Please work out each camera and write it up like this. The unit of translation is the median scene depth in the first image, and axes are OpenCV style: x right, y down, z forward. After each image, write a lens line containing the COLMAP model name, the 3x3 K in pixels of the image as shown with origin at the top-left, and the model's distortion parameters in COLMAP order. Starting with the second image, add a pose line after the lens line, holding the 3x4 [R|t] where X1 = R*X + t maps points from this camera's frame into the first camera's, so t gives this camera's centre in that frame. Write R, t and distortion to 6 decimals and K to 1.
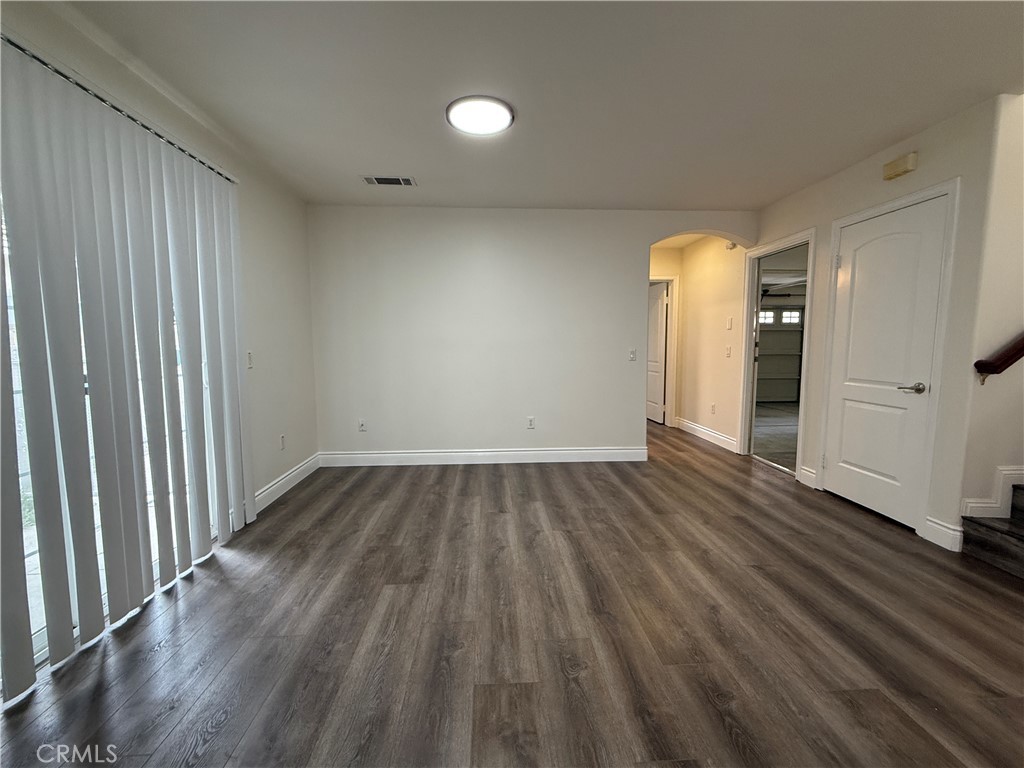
lens RADIAL K [[423.3, 0, 512.9], [0, 423.3, 385.2], [0, 0, 1]] dist [0.009112, 0.000162]
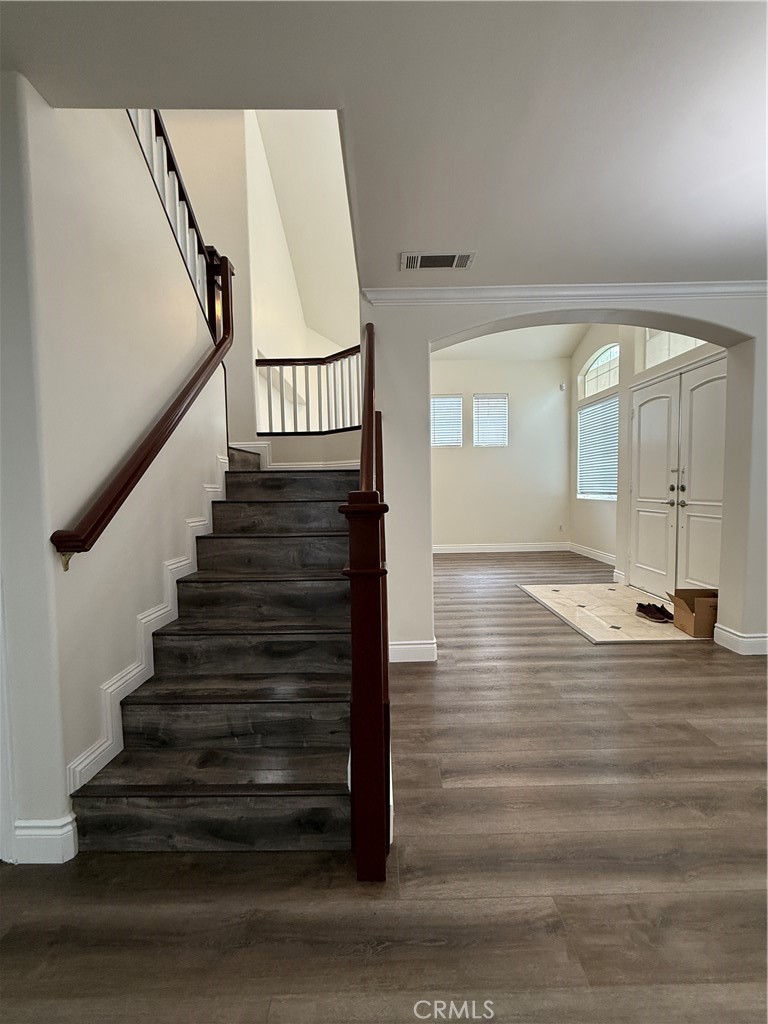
lens RADIAL K [[423.3, 0, 386.8], [0, 423.3, 514.8], [0, 0, 1]] dist [0.009112, 0.000162]
pose [[0.031755, -0.067896, 0.997187, 0.512406], [0.111075, 0.991750, 0.063988, -0.064247], [-0.993305, 0.108730, 0.039035, 0.510953]]
